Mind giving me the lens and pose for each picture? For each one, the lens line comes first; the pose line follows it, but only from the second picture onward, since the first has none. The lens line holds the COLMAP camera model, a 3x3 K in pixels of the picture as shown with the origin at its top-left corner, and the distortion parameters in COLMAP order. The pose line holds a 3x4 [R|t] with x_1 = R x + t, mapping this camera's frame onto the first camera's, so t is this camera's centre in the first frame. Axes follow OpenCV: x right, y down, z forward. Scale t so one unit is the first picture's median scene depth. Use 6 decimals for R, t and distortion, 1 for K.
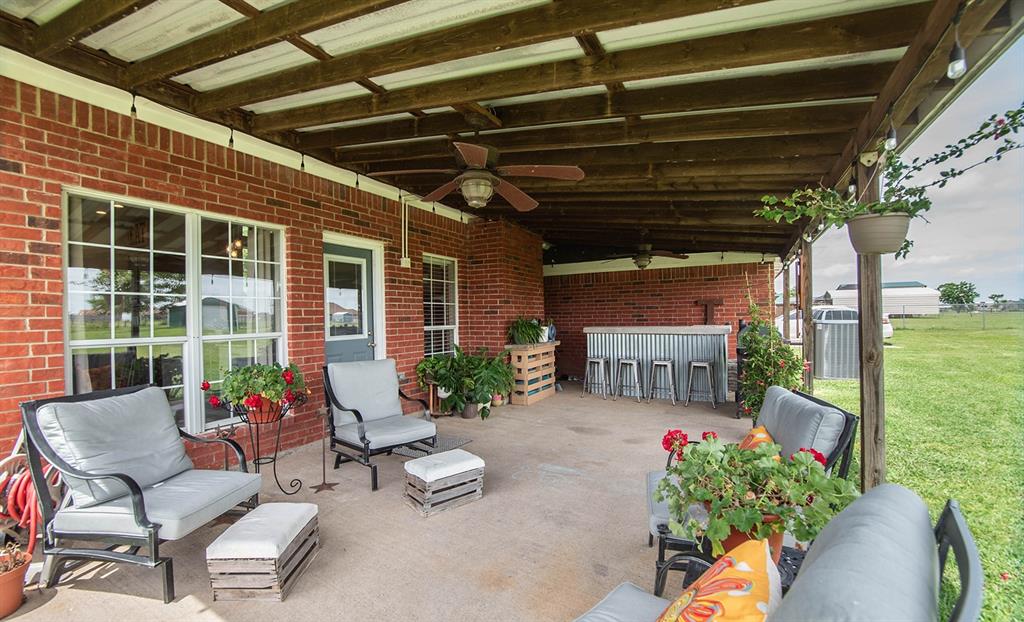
lens RADIAL K [[433.6, 0, 505.6], [0, 433.6, 313.7], [0, 0, 1]] dist [-0.016713, -0.000054]
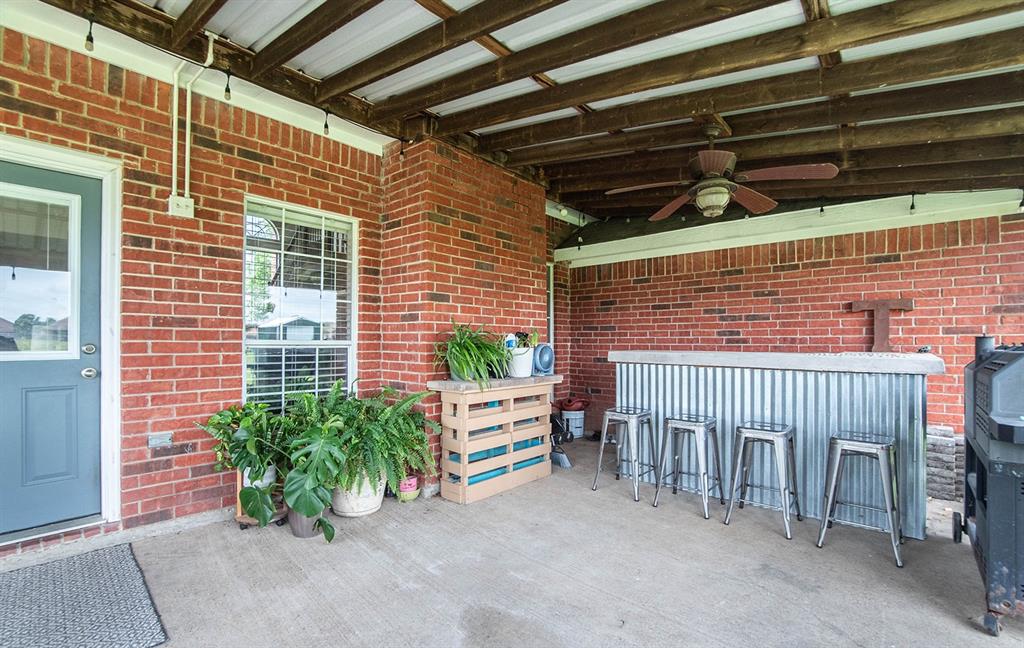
lens RADIAL K [[450.1, 0, 525.1], [0, 450.1, 337.0], [0, 0, 1]] dist [-0.023743, 0.000049]
pose [[0.978402, 0.015463, -0.206134, 0.212801], [-0.016465, 0.999859, -0.003147, 0.019931], [0.206056, 0.006473, 0.978519, 0.494724]]
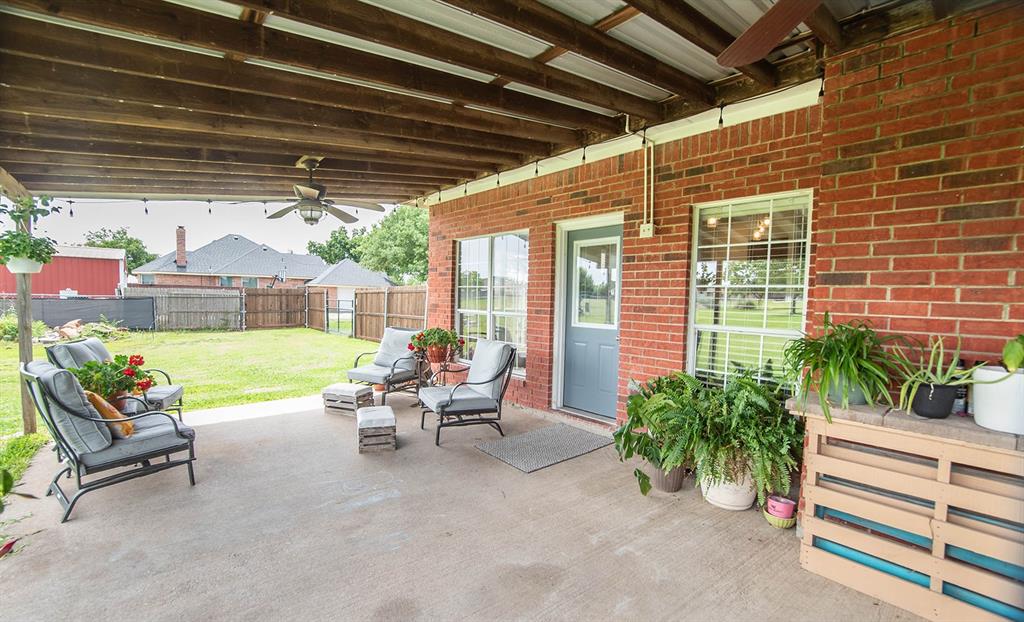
lens RADIAL K [[433.6, 0, 504.0], [0, 433.6, 320.7], [0, 0, 1]] dist [-0.016713, -0.000054]
pose [[-0.337795, 0.062539, -0.939140, 0.440585], [-0.009630, 0.997508, 0.069890, -0.014756], [0.941170, 0.032653, -0.336351, 0.854411]]
